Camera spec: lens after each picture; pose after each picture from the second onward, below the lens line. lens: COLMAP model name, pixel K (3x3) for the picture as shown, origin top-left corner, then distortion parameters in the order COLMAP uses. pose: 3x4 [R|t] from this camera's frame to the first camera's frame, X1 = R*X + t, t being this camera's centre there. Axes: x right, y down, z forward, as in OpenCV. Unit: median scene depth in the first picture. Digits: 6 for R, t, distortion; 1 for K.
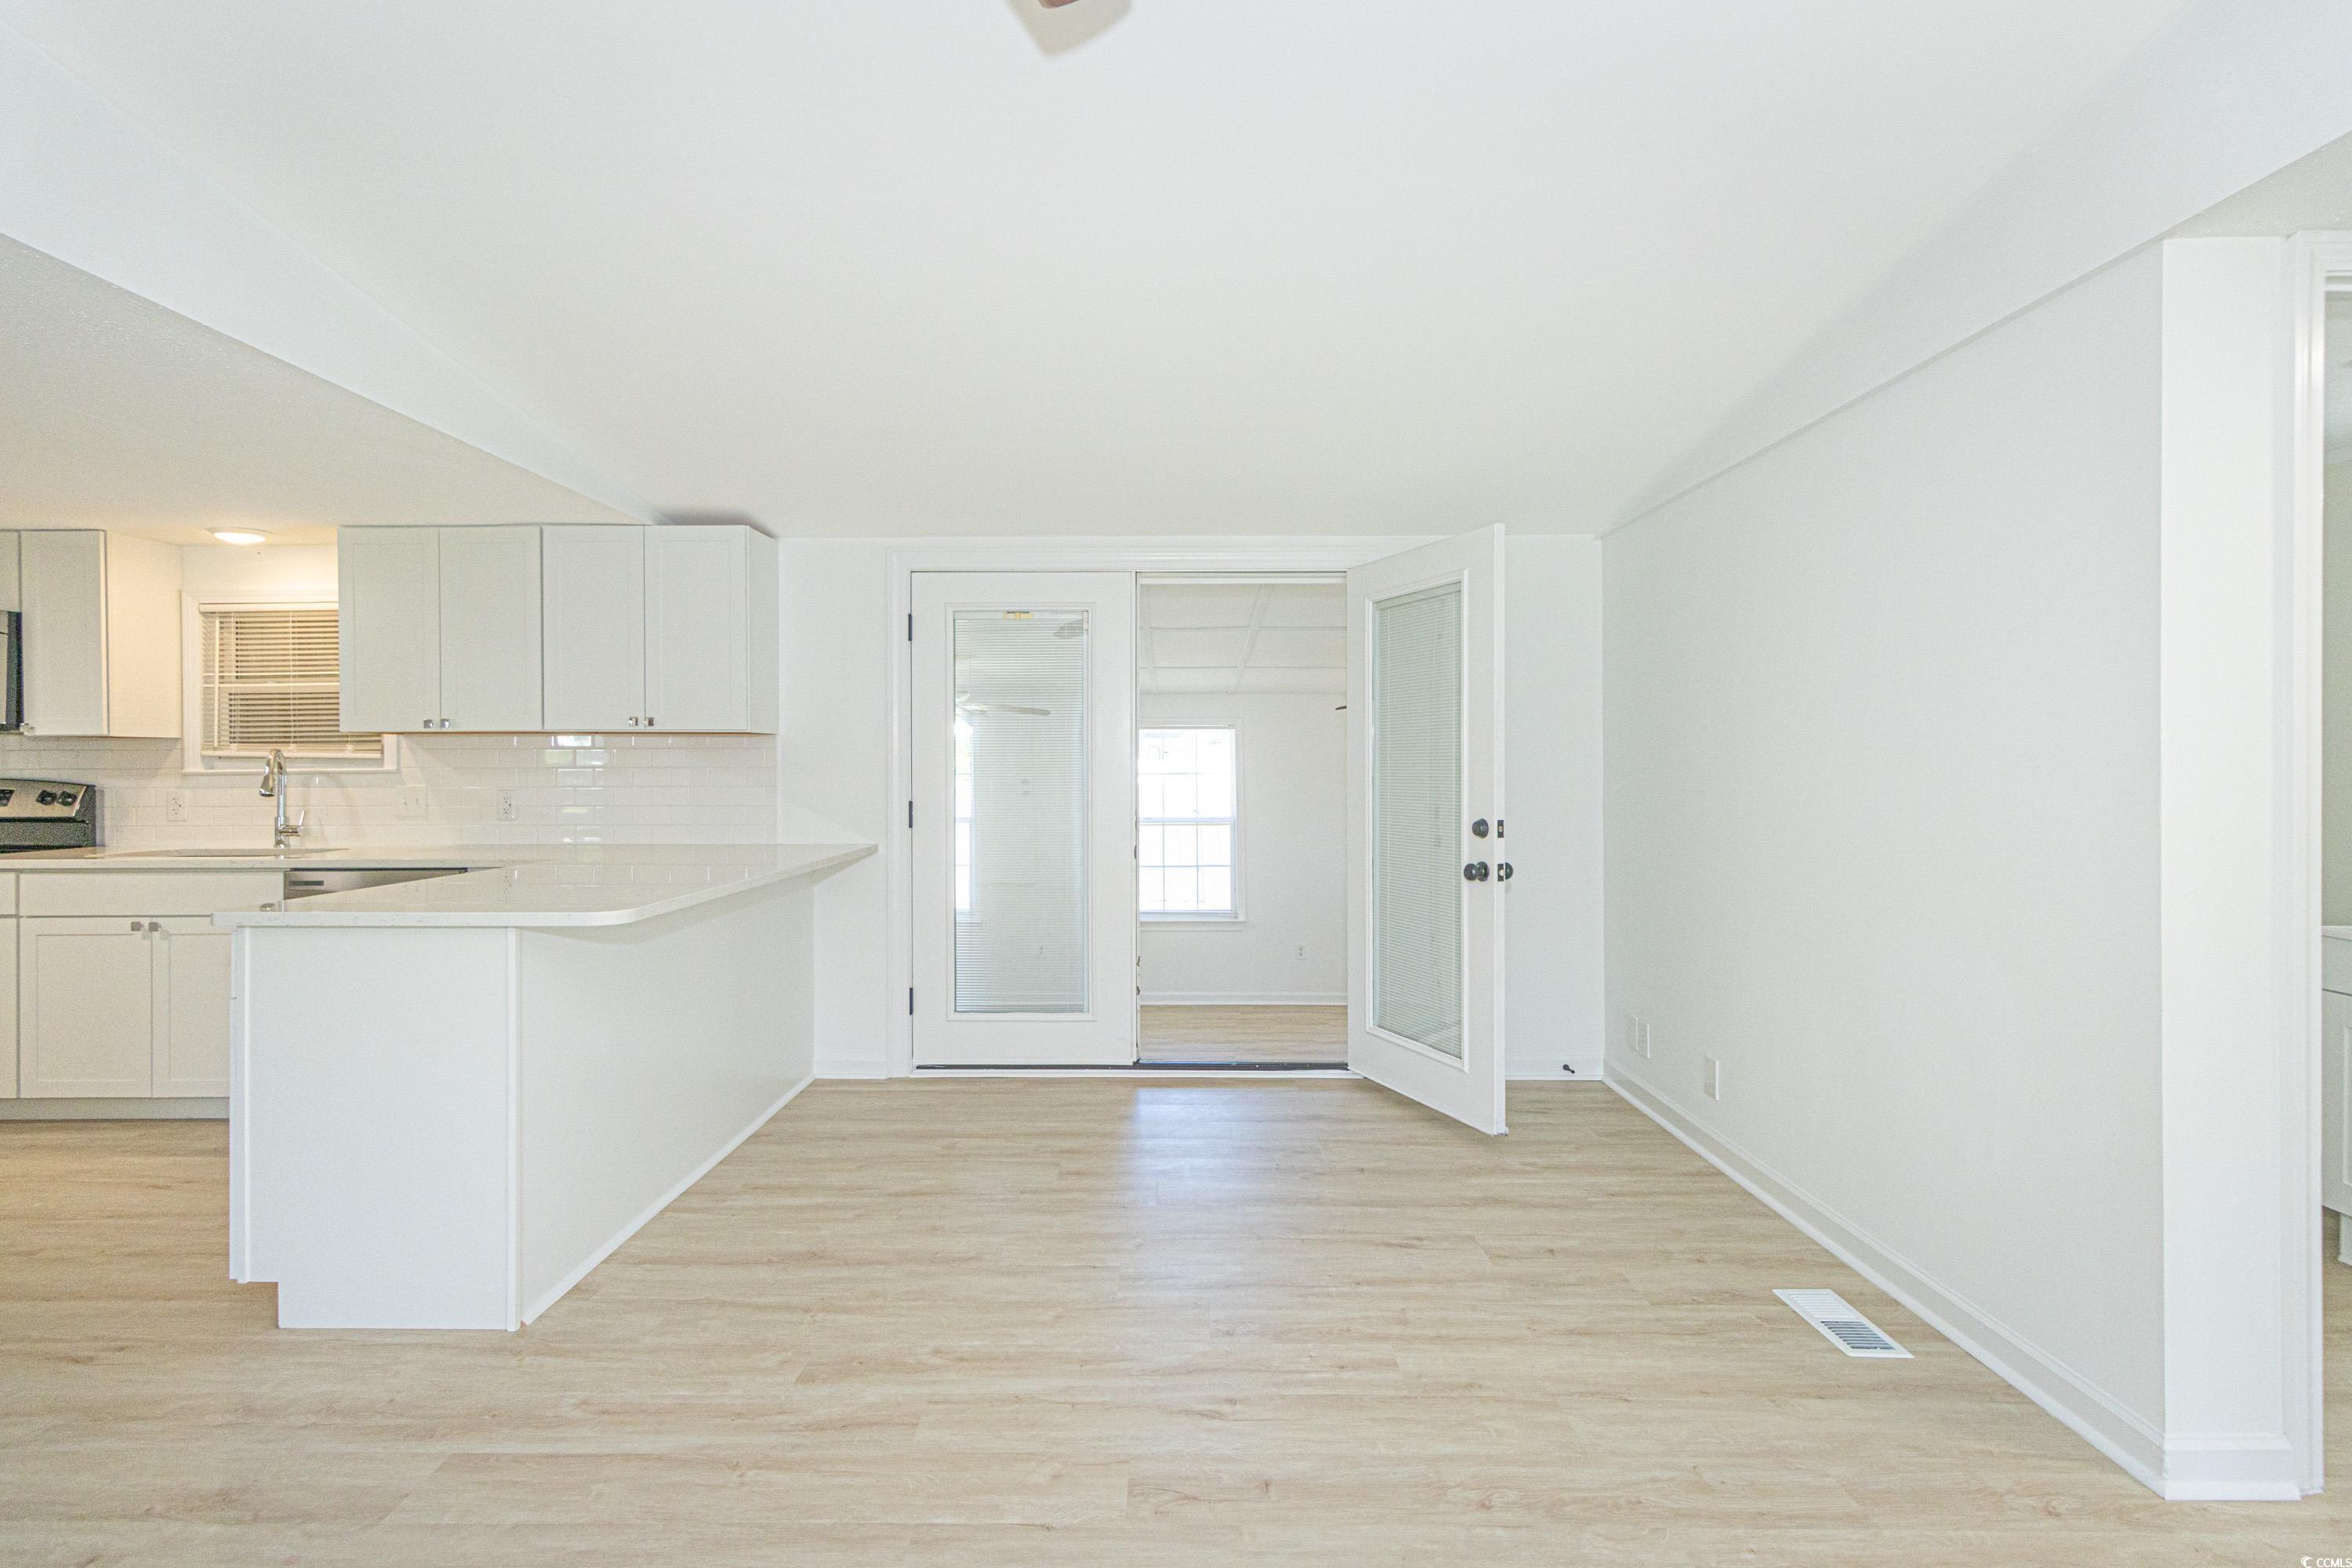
lens RADIAL K [[1084.4, 0, 1166.1], [0, 1084.4, 769.0], [0, 0, 1]] dist [0.002123, 0.000616]
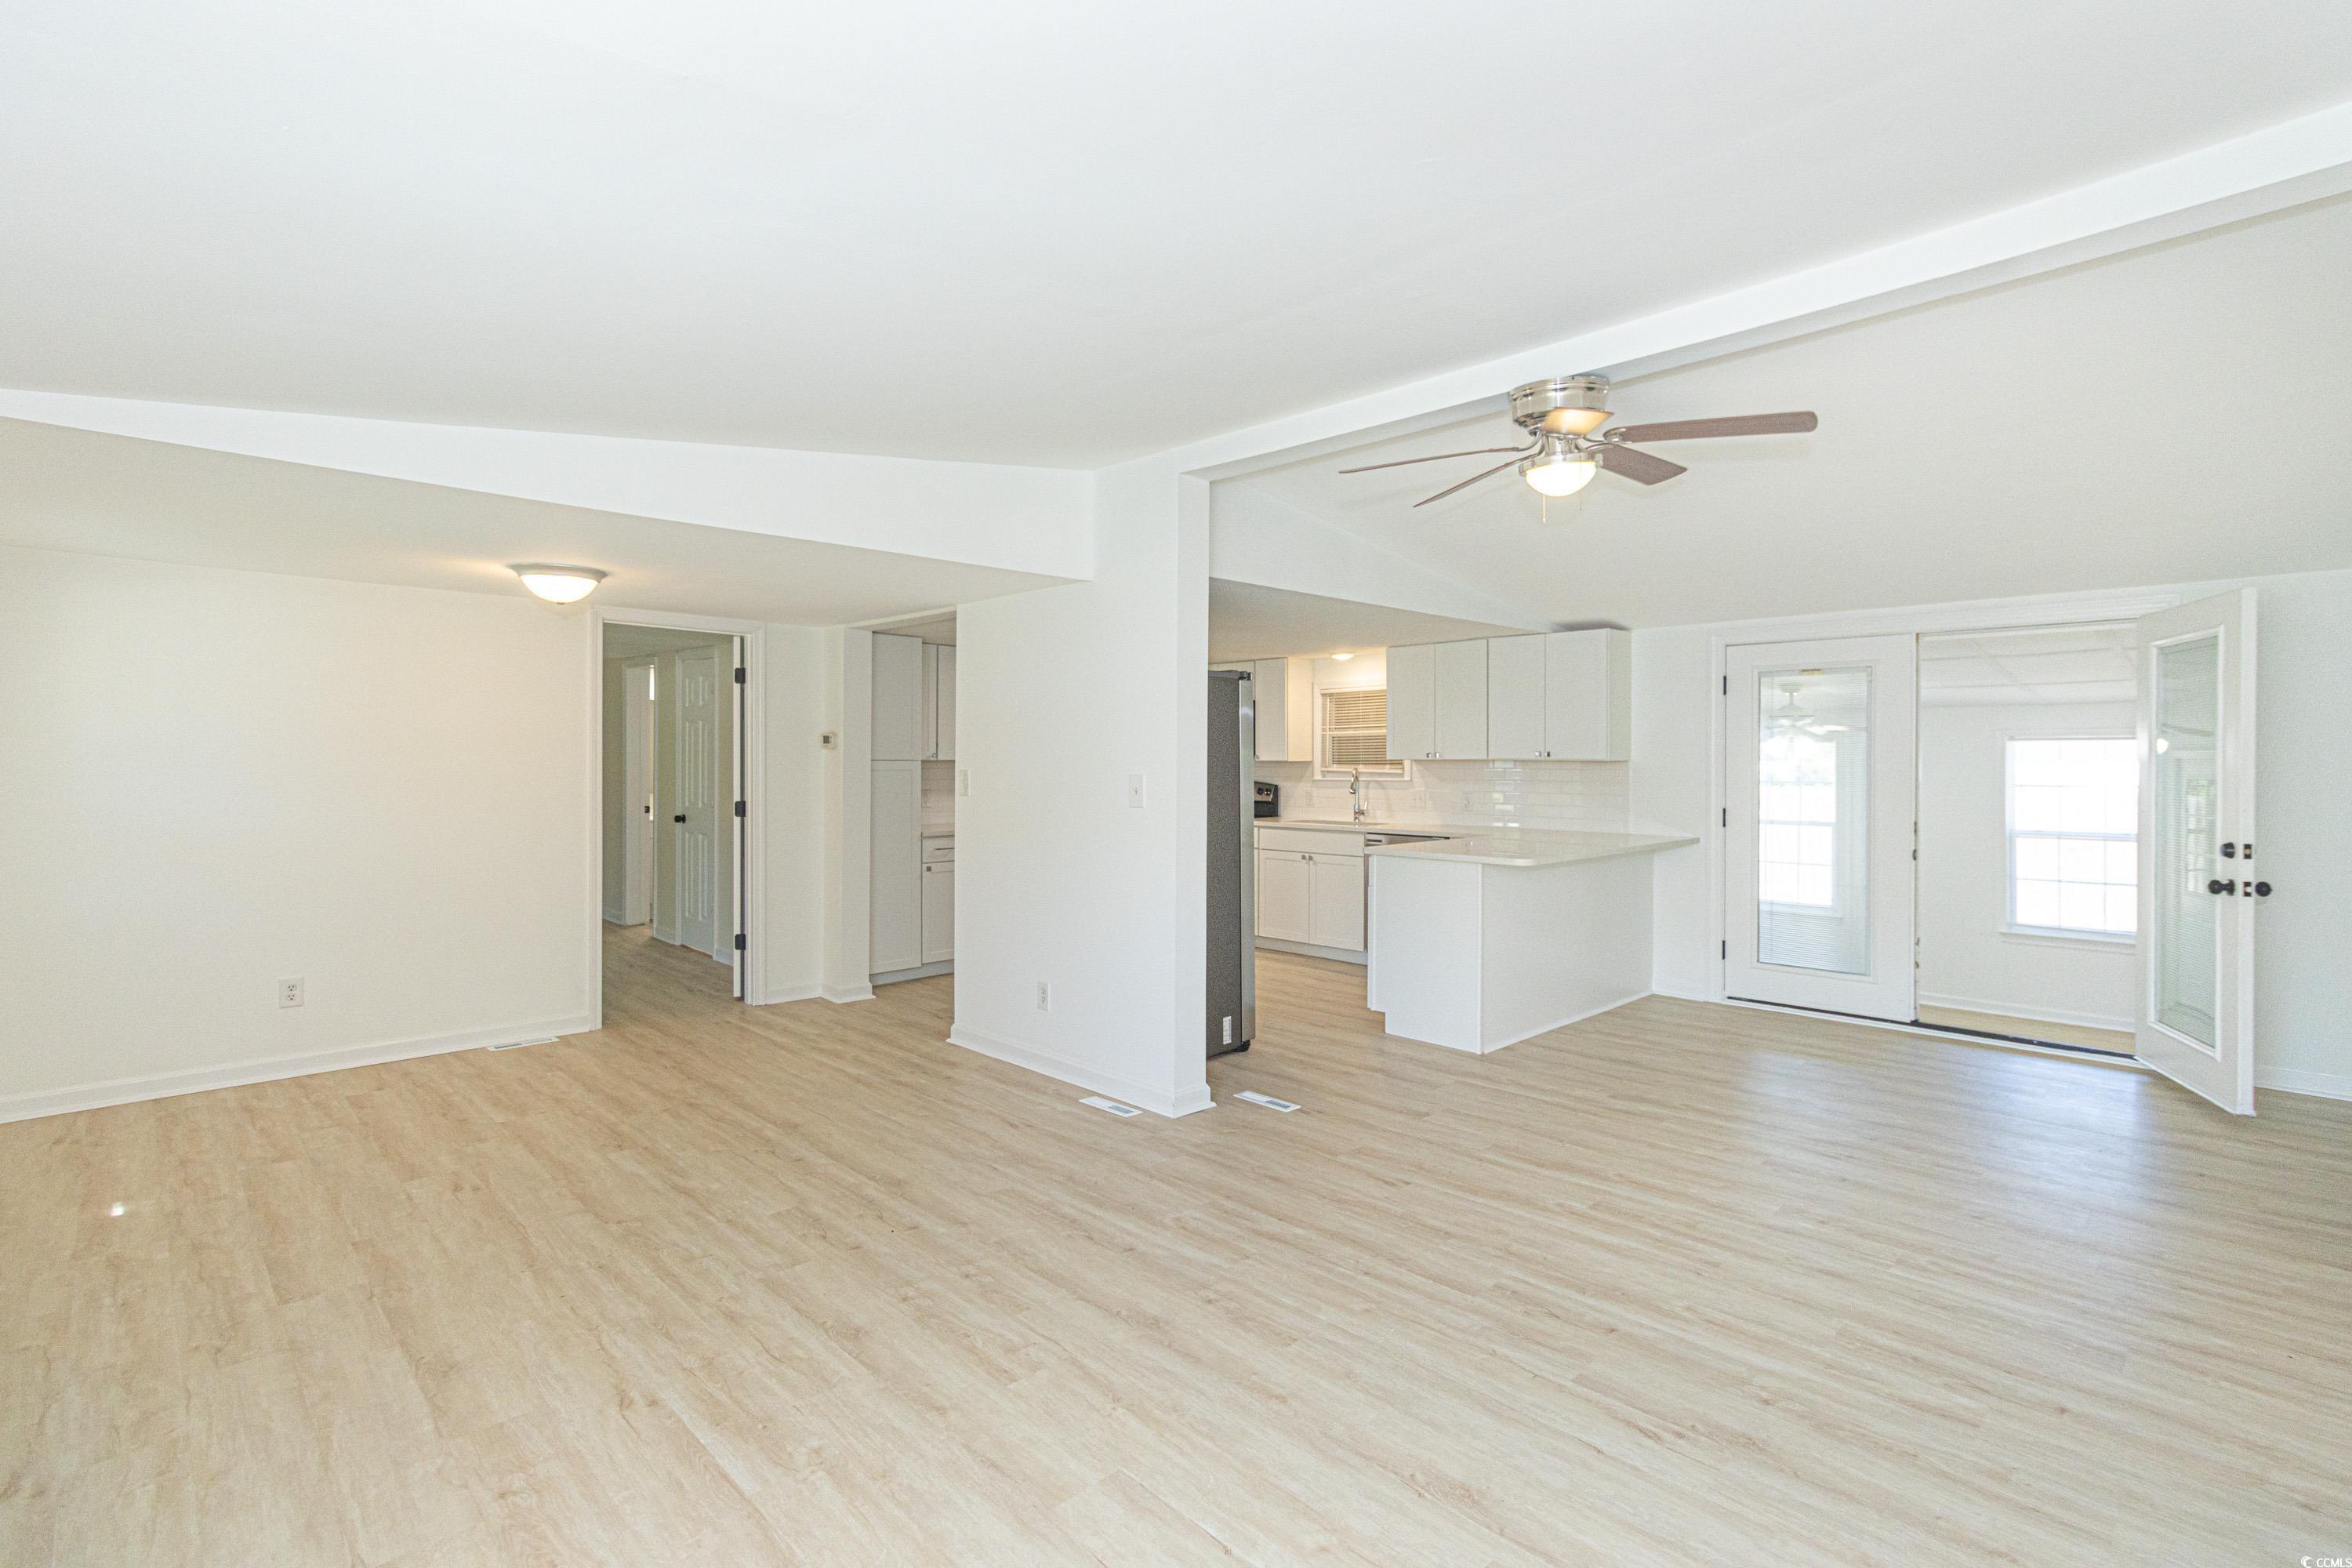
lens RADIAL K [[1084.4, 0, 1166.1], [0, 1084.4, 769.0], [0, 0, 1]] dist [0.002123, 0.000616]
pose [[0.700034, 0.009124, -0.714051, 0.267594], [-0.005129, 0.999957, 0.007749, -0.028978], [0.714091, -0.001762, 0.700051, -0.514190]]
